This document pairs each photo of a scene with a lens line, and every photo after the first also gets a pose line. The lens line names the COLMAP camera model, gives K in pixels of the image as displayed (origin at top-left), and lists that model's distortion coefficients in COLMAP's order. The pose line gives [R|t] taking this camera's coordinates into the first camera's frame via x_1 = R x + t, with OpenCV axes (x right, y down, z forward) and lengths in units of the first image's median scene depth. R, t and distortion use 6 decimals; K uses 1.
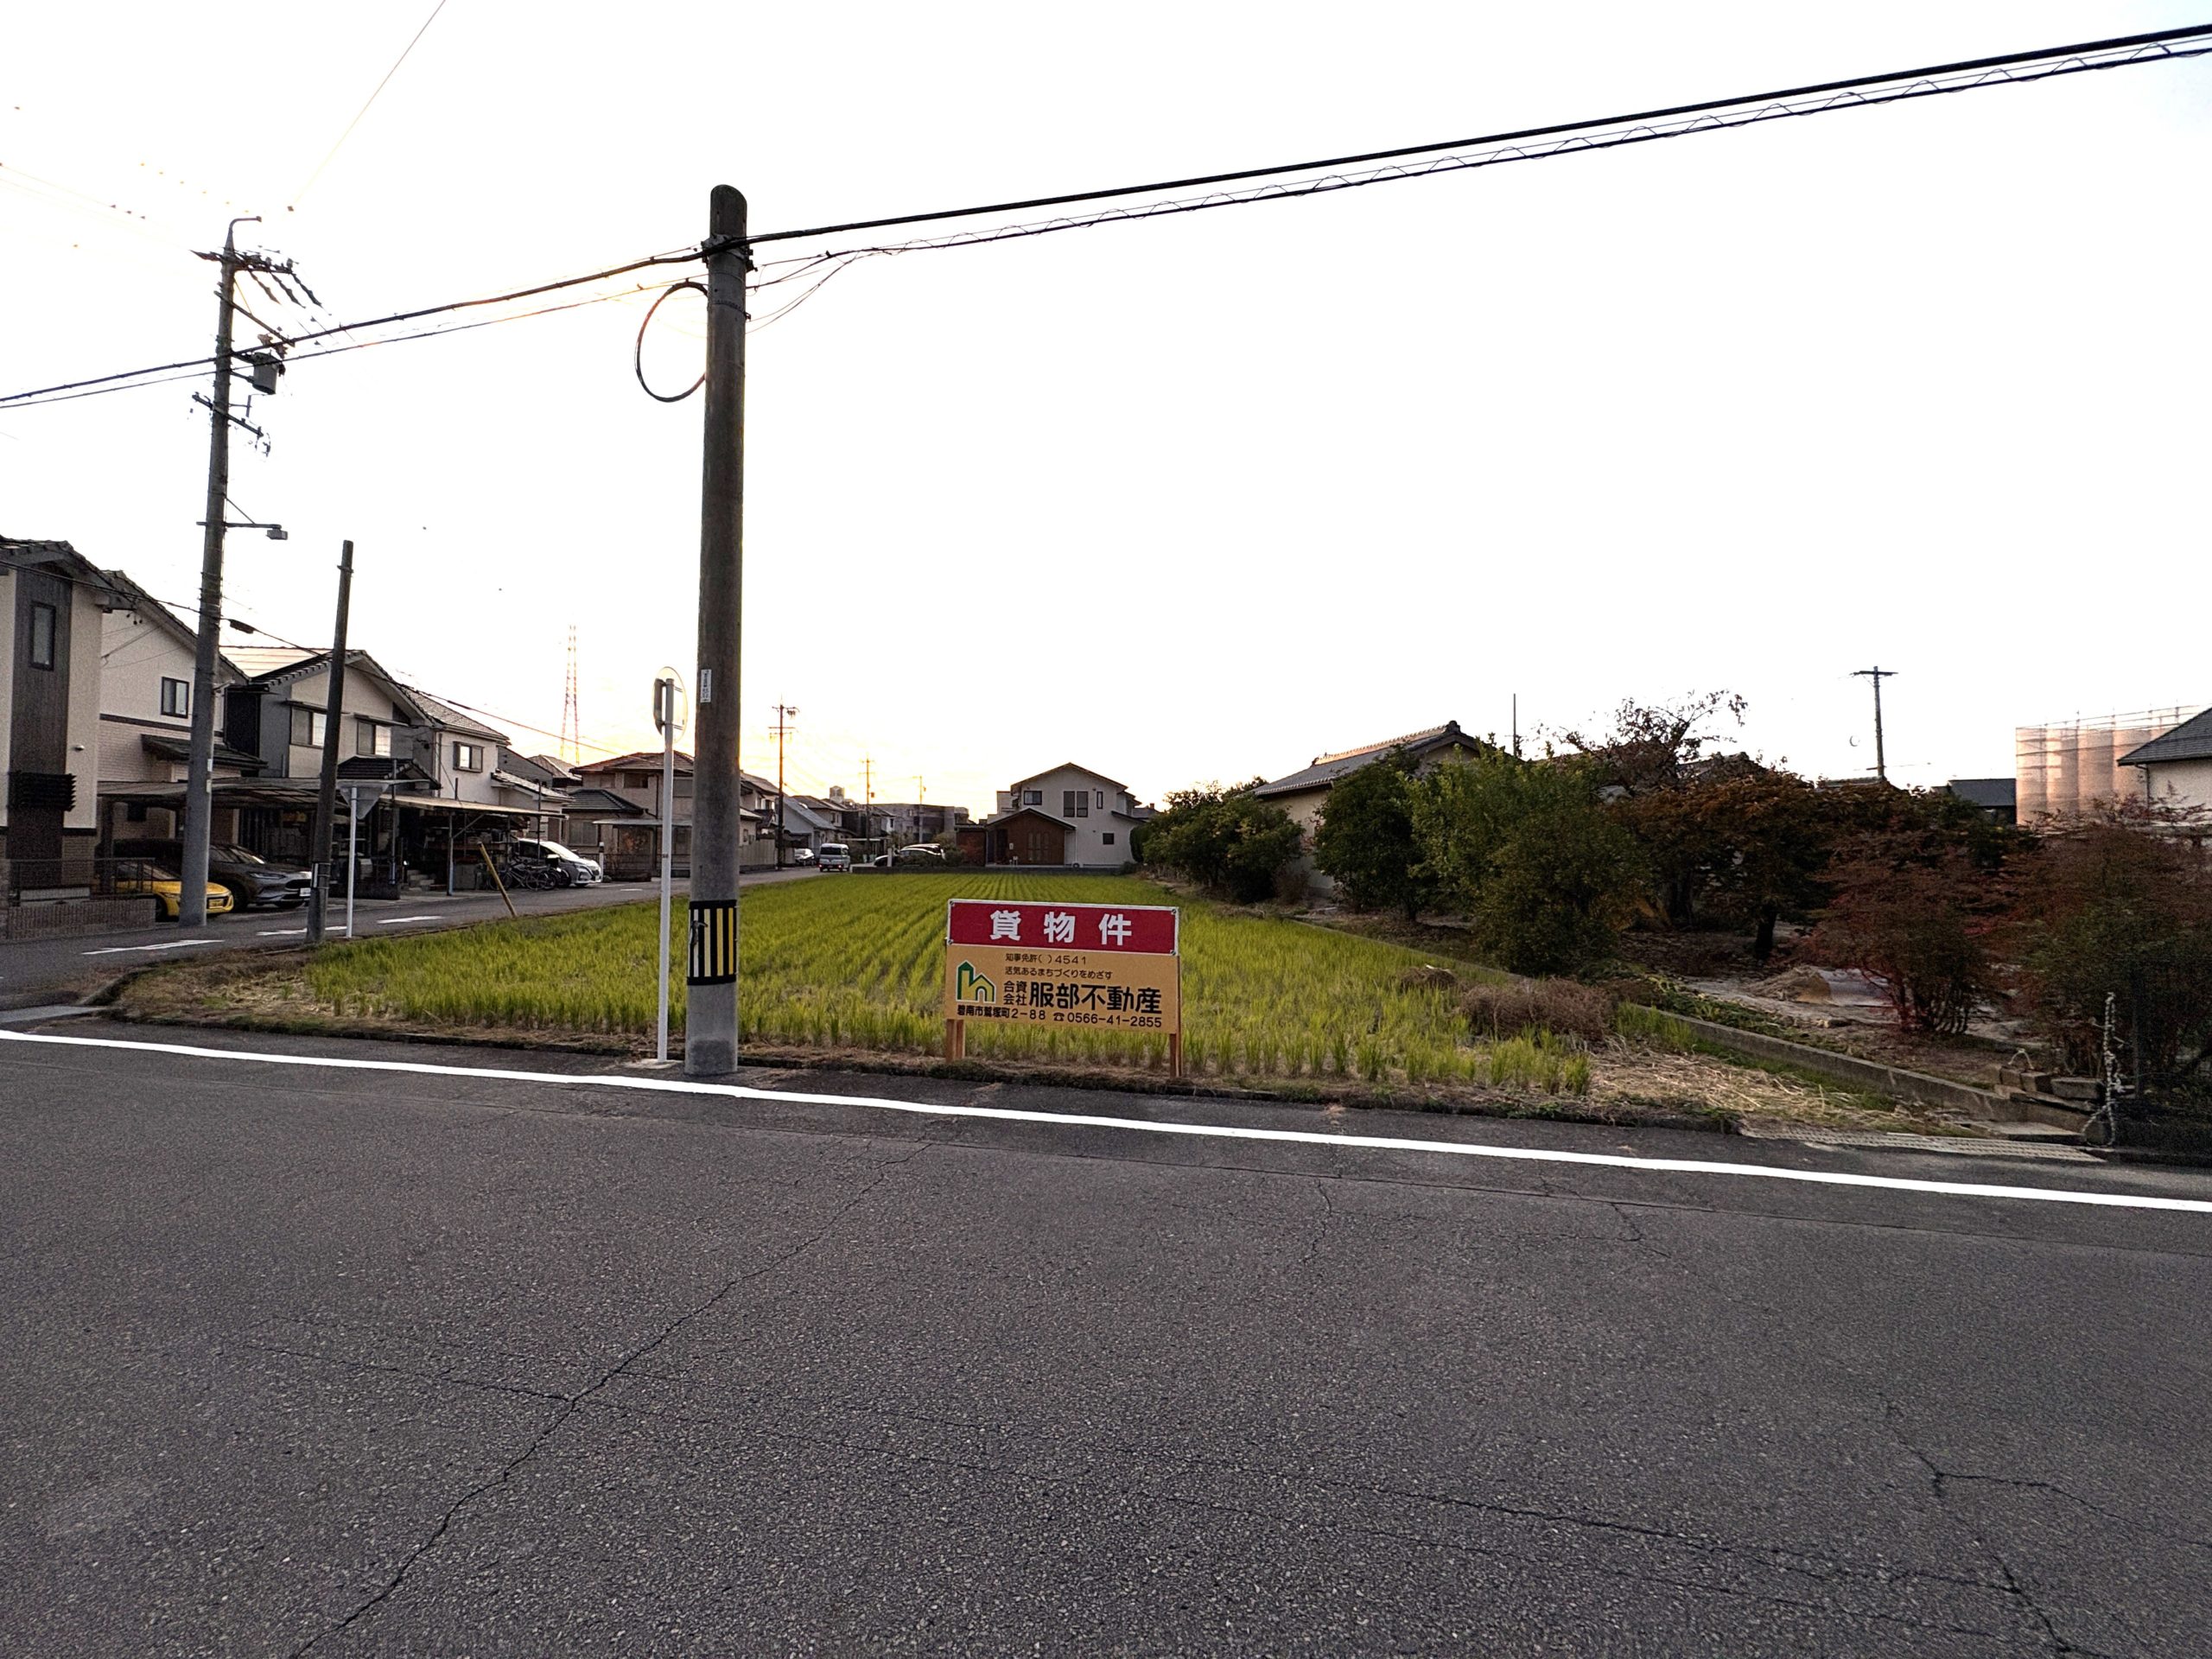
lens RADIAL K [[875.1, 0, 1106.0], [0, 875.1, 829.5], [0, 0, 1]] dist [0.000086, 0.000251]
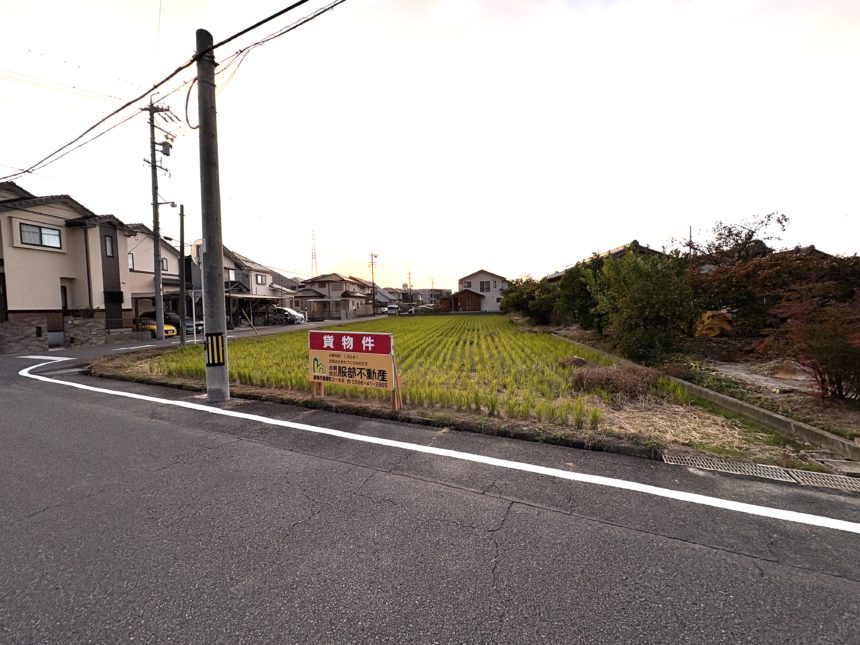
lens RADIAL K [[340.2, 0, 430.0], [0, 340.2, 322.5], [0, 0, 1]] dist [0.000086, 0.000251]
pose [[0.971782, -0.019012, -0.235113, 0.139368], [0.036232, 0.996949, 0.069143, 0.002736], [0.233081, -0.075711, 0.969506, 0.076859]]
